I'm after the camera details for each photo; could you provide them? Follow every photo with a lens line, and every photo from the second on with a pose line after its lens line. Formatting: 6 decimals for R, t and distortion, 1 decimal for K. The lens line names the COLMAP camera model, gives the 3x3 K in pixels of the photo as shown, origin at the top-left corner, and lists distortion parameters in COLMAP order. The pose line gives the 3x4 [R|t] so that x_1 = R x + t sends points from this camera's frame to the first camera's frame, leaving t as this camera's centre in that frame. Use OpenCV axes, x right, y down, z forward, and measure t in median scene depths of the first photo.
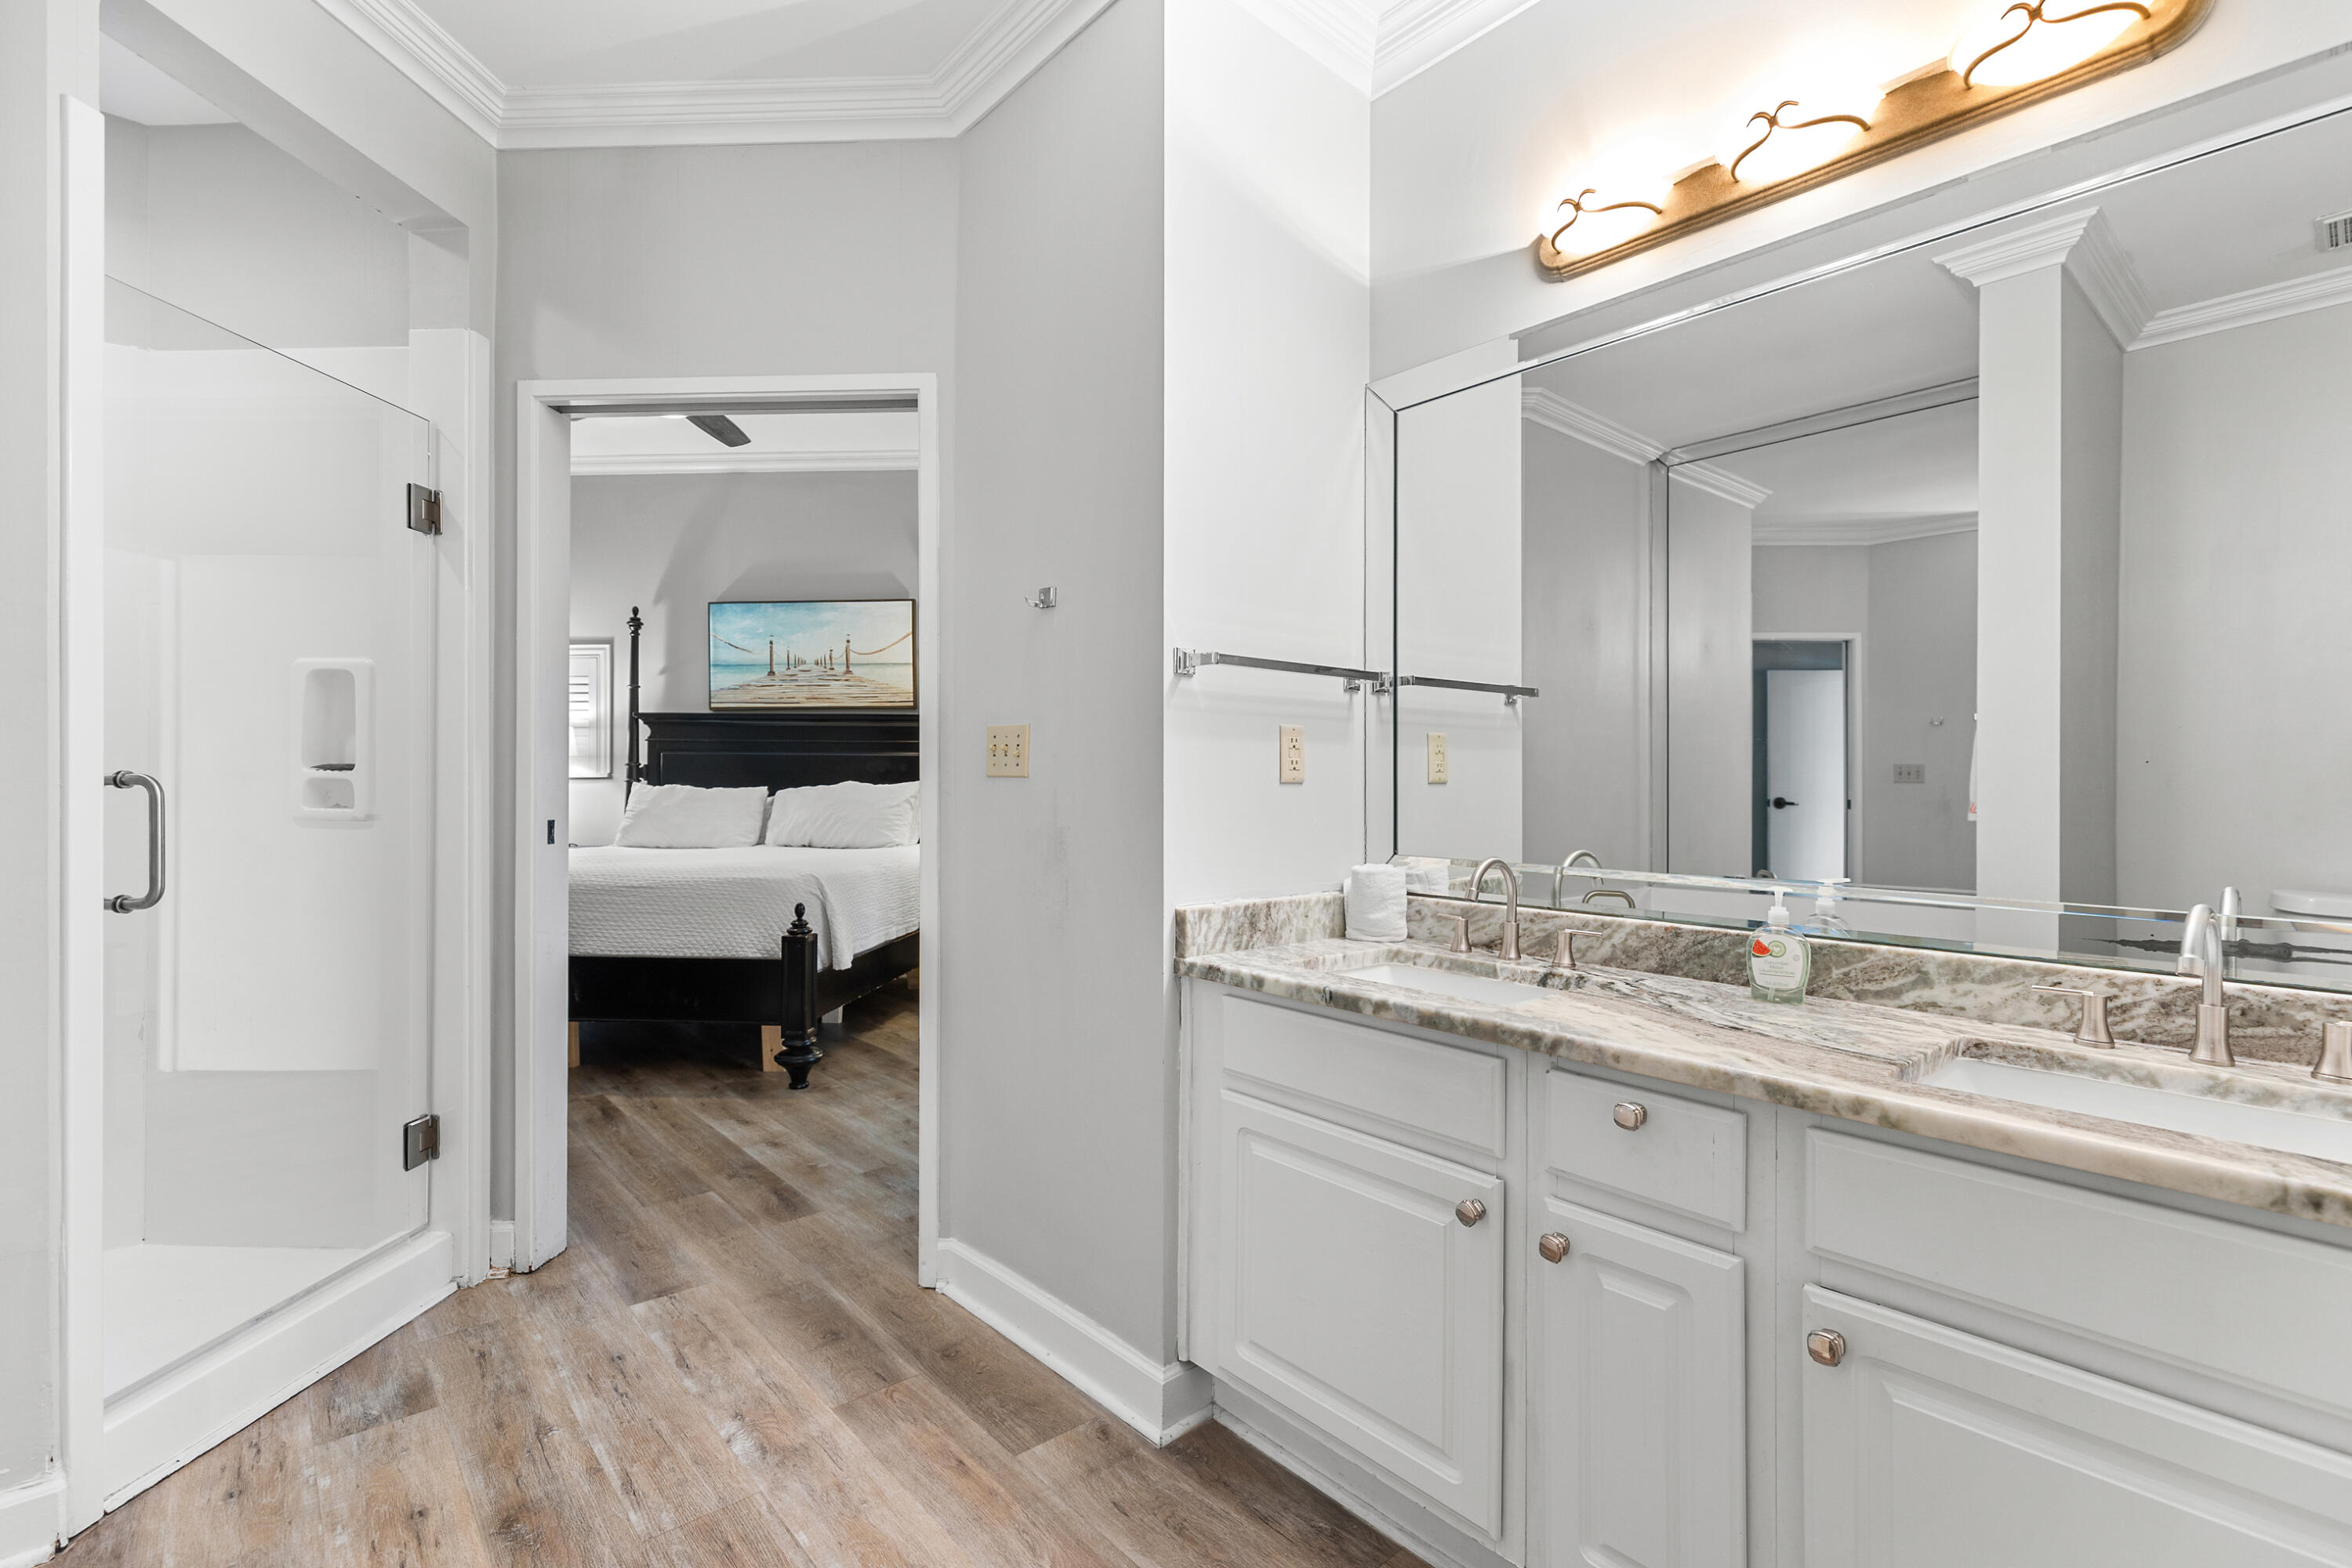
lens RADIAL K [[1071.3, 0, 1175.2], [0, 1071.3, 784.0], [0, 0, 1]] dist [0.009404, -0.002593]
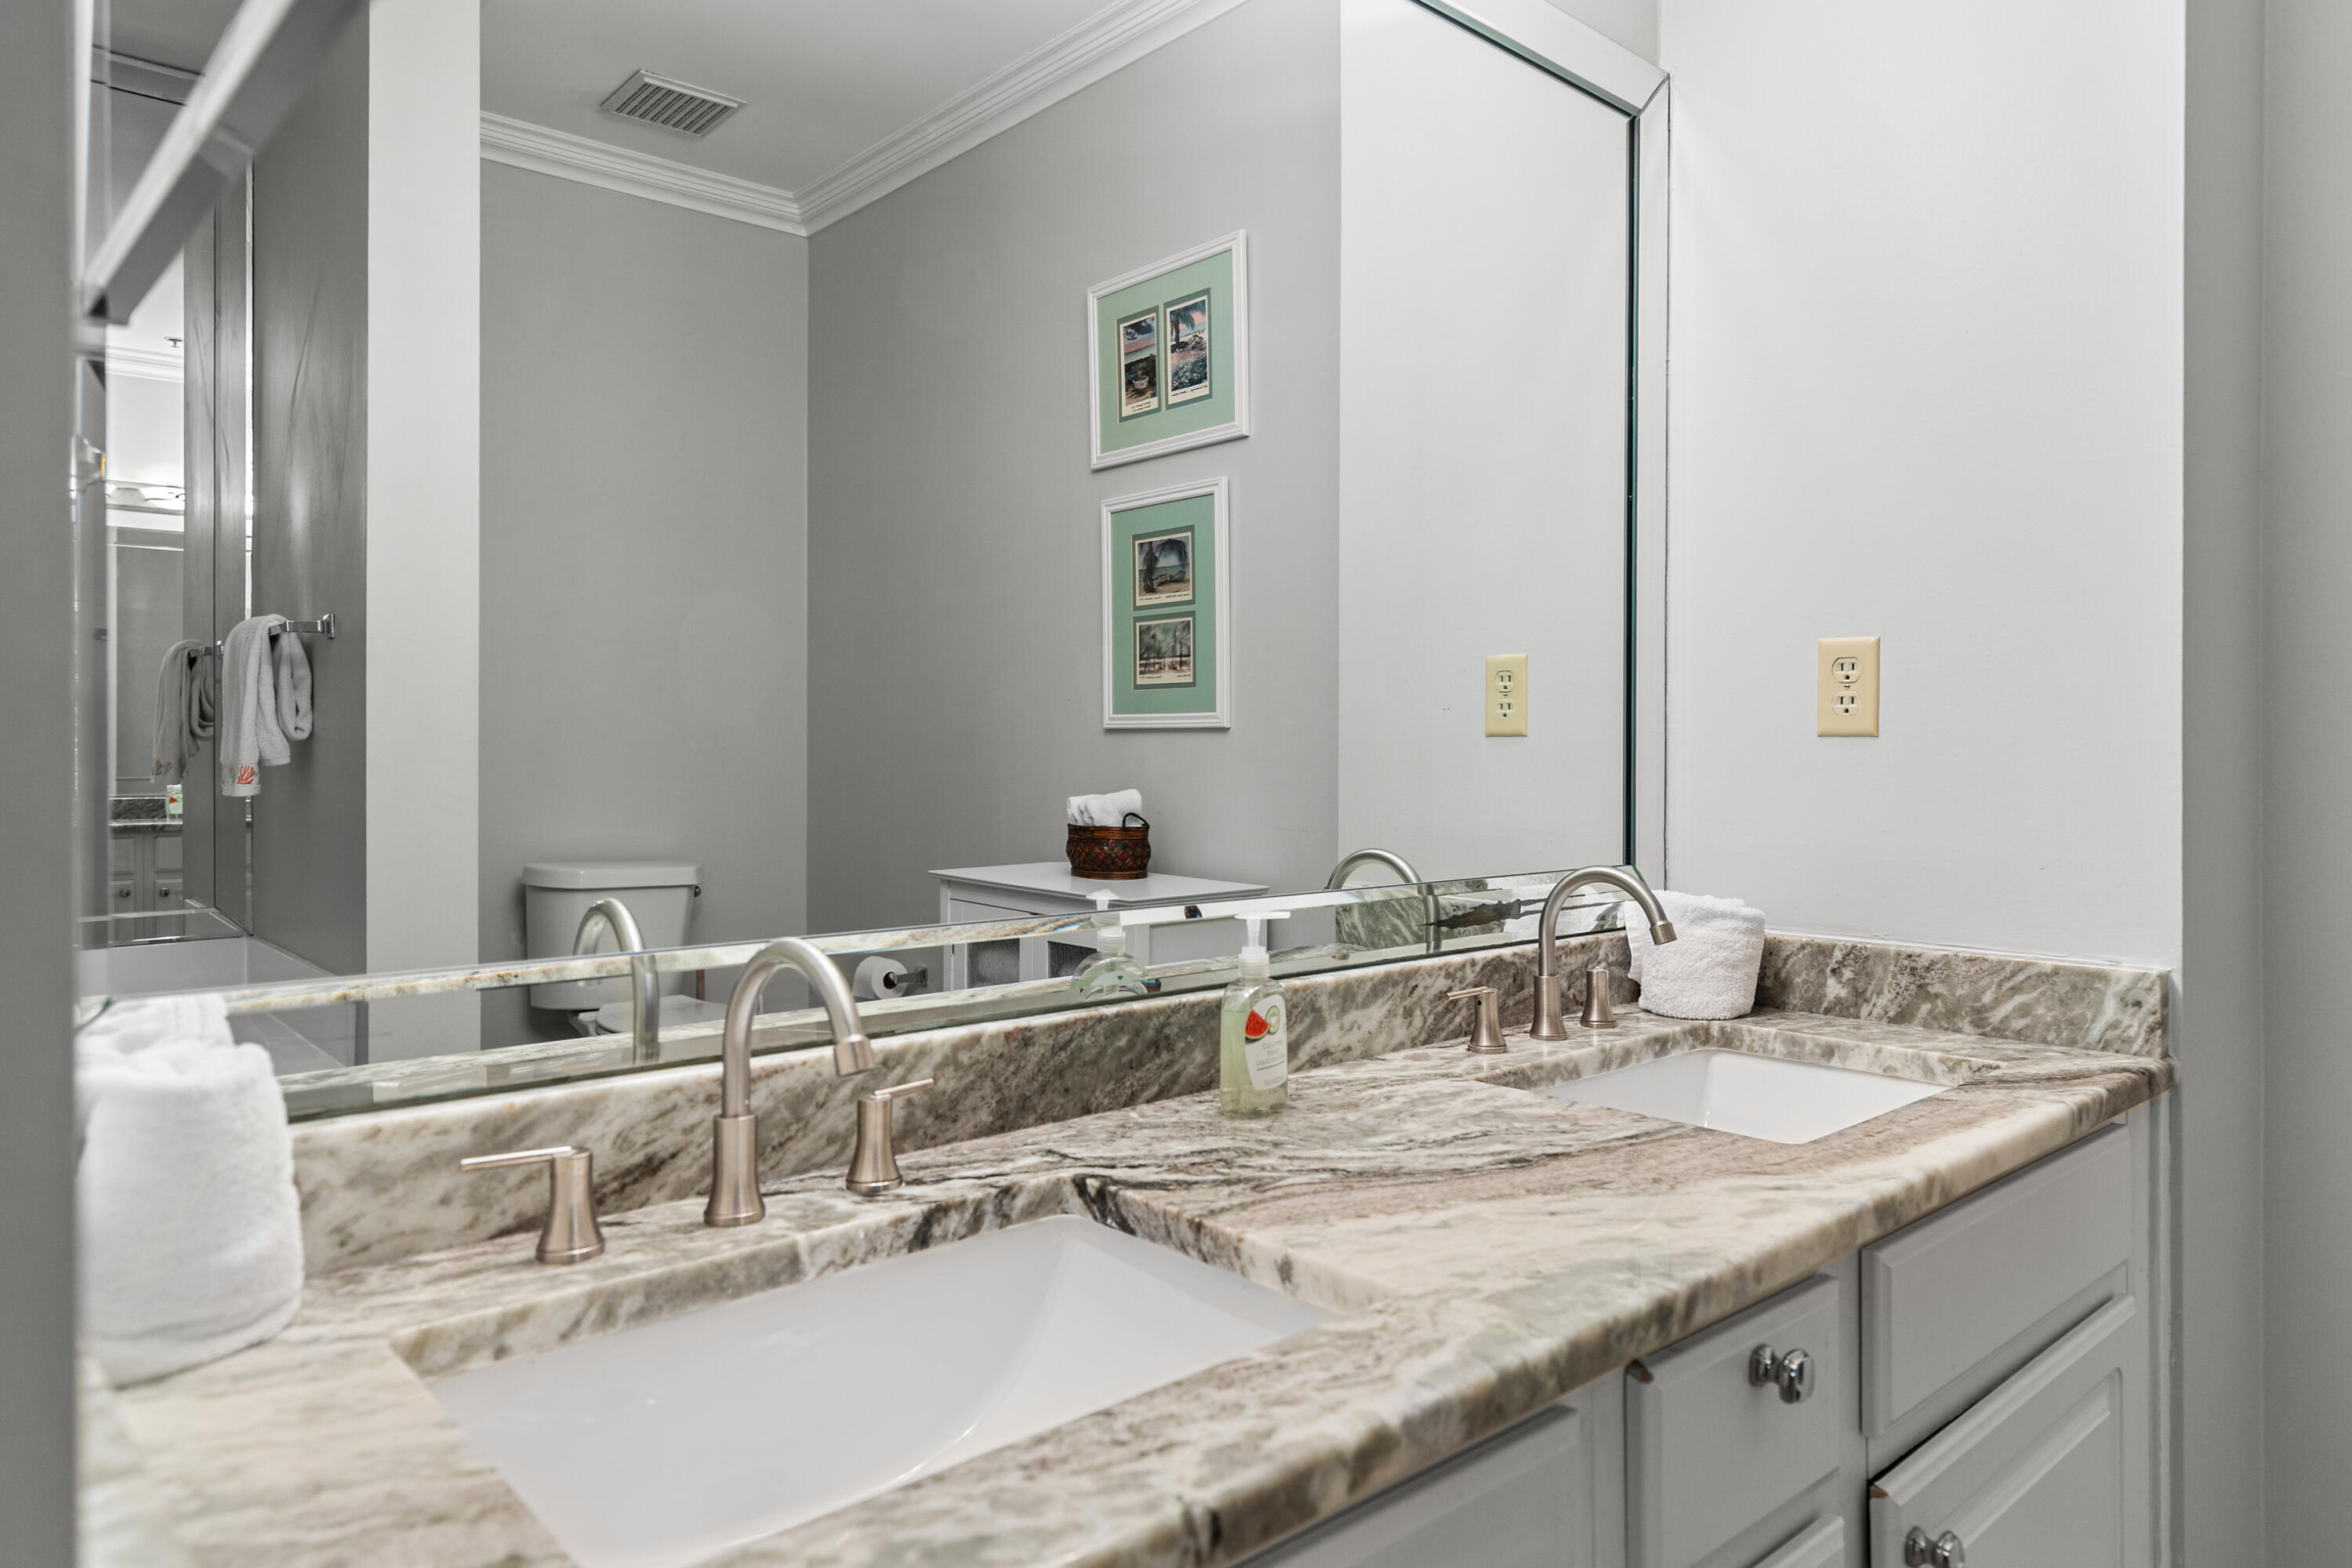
lens RADIAL K [[1490.3, 0, 1175.5], [0, 1490.3, 768.9], [0, 0, 1]] dist [-0.000653, -0.000542]
pose [[-0.025264, -0.023103, 0.999414, -0.209977], [-0.002147, 0.999732, 0.023056, 0.001691], [-0.999678, -0.001563, -0.025307, 0.982985]]
